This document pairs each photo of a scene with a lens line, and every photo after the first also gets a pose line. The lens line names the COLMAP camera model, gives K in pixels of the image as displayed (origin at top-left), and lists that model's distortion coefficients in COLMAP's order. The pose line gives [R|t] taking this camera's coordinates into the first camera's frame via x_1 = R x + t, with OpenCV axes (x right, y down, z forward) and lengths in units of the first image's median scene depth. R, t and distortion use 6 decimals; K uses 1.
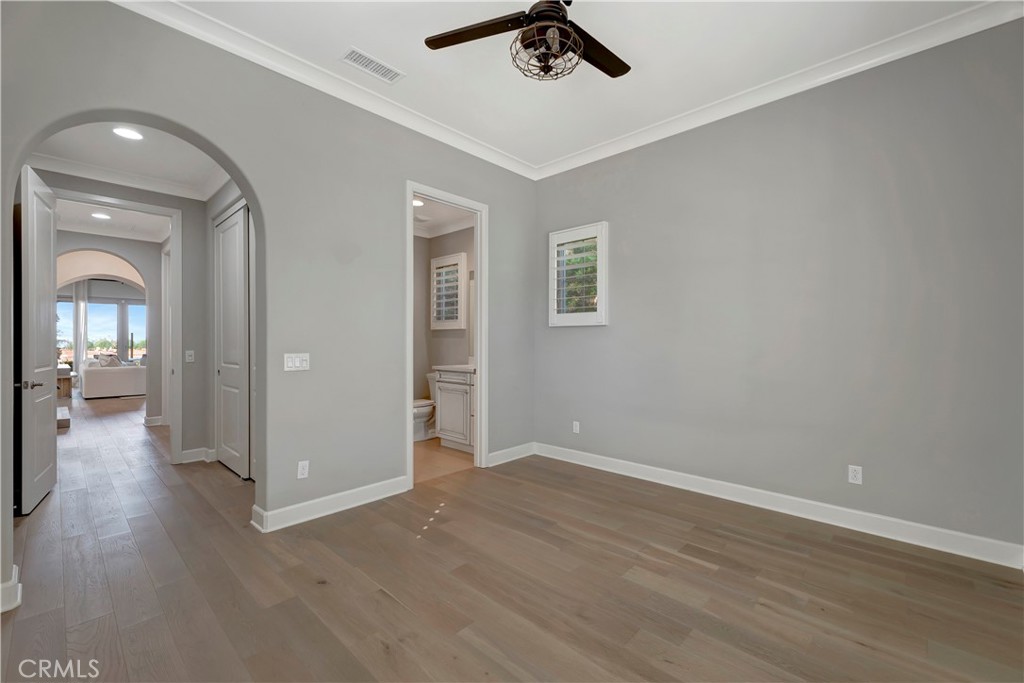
lens RADIAL K [[433.7, 0, 520.2], [0, 433.7, 345.3], [0, 0, 1]] dist [0.006052, 0.000888]
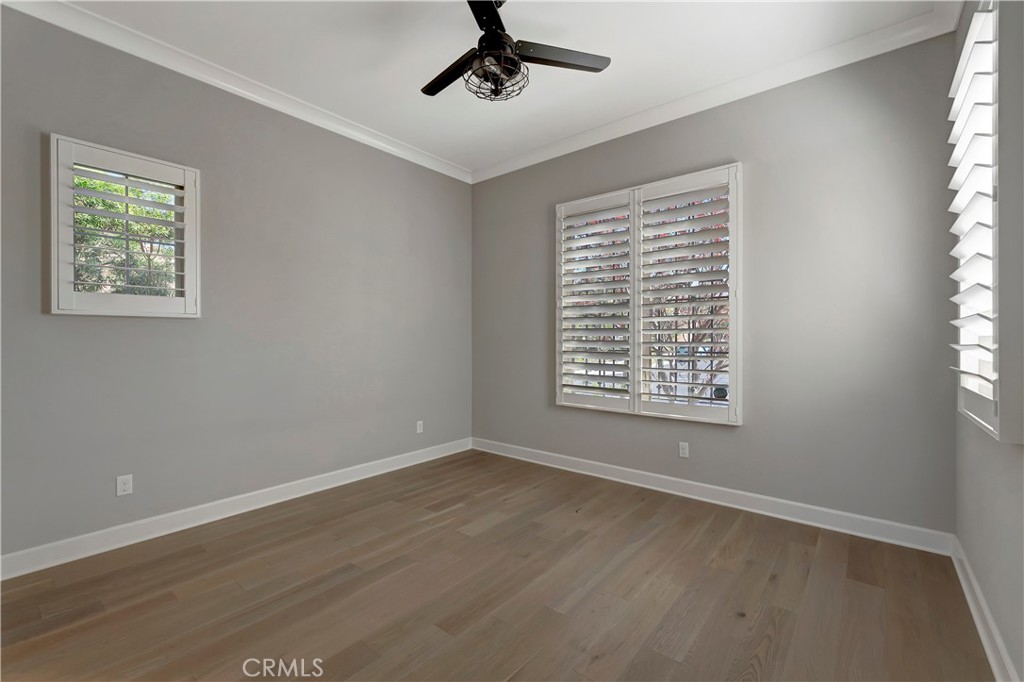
lens RADIAL K [[433.7, 0, 517.0], [0, 433.7, 336.3], [0, 0, 1]] dist [0.006052, 0.000888]
pose [[-0.065728, 0.006793, 0.997814, -0.755785], [0.015468, 0.999864, -0.005788, -0.006544], [-0.997718, 0.015054, -0.065824, 0.738756]]
